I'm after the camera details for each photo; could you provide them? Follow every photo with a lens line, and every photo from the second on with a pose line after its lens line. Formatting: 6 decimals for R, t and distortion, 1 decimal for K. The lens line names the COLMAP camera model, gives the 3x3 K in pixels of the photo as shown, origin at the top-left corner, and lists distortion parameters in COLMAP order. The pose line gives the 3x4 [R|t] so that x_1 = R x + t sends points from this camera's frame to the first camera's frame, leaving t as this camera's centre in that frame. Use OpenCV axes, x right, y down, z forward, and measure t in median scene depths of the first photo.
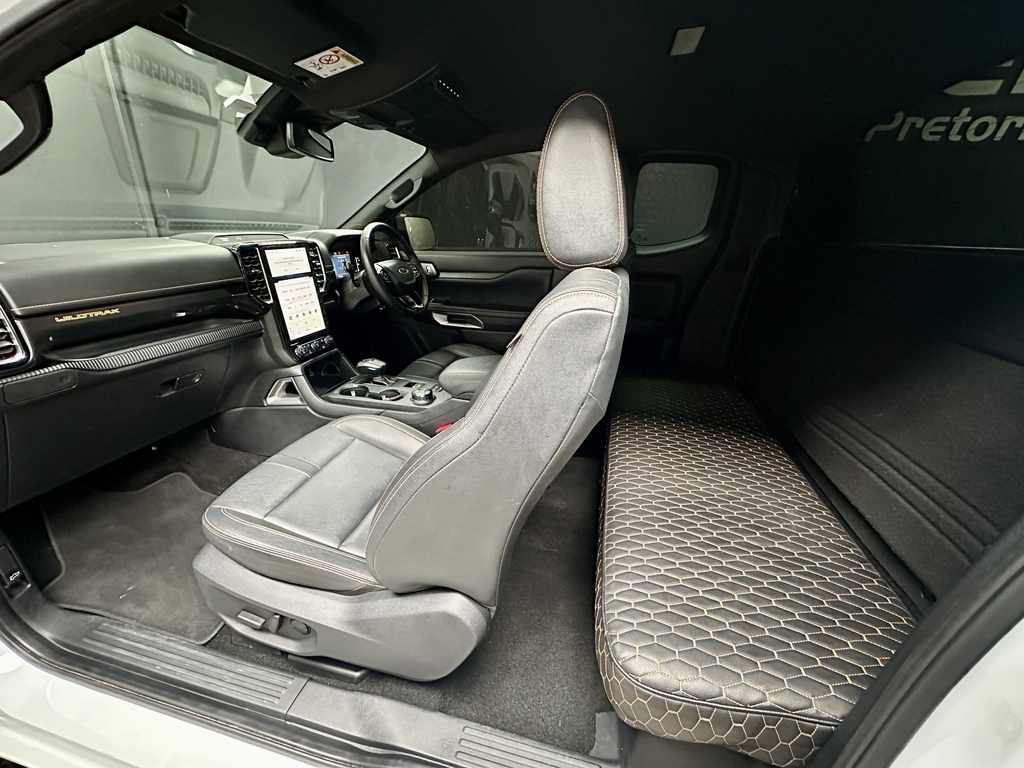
lens RADIAL K [[409.2, 0, 512.0], [0, 409.2, 384.0], [0, 0, 1]] dist [-0.012256, -0.000113]
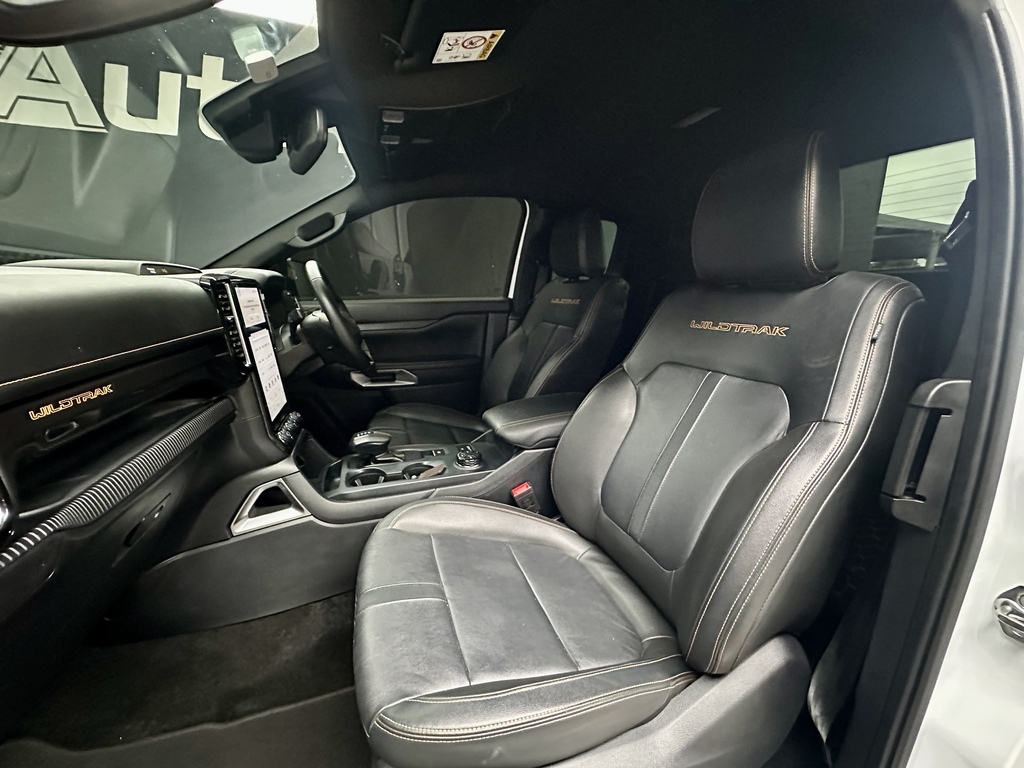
lens RADIAL K [[409.2, 0, 512.0], [0, 409.2, 384.0], [0, 0, 1]] dist [-0.012256, -0.000113]
pose [[0.838121, -0.137281, 0.527927, -0.541060], [0.210195, 0.974354, -0.080329, -0.033134], [-0.503360, 0.178293, 0.845482, 0.238733]]
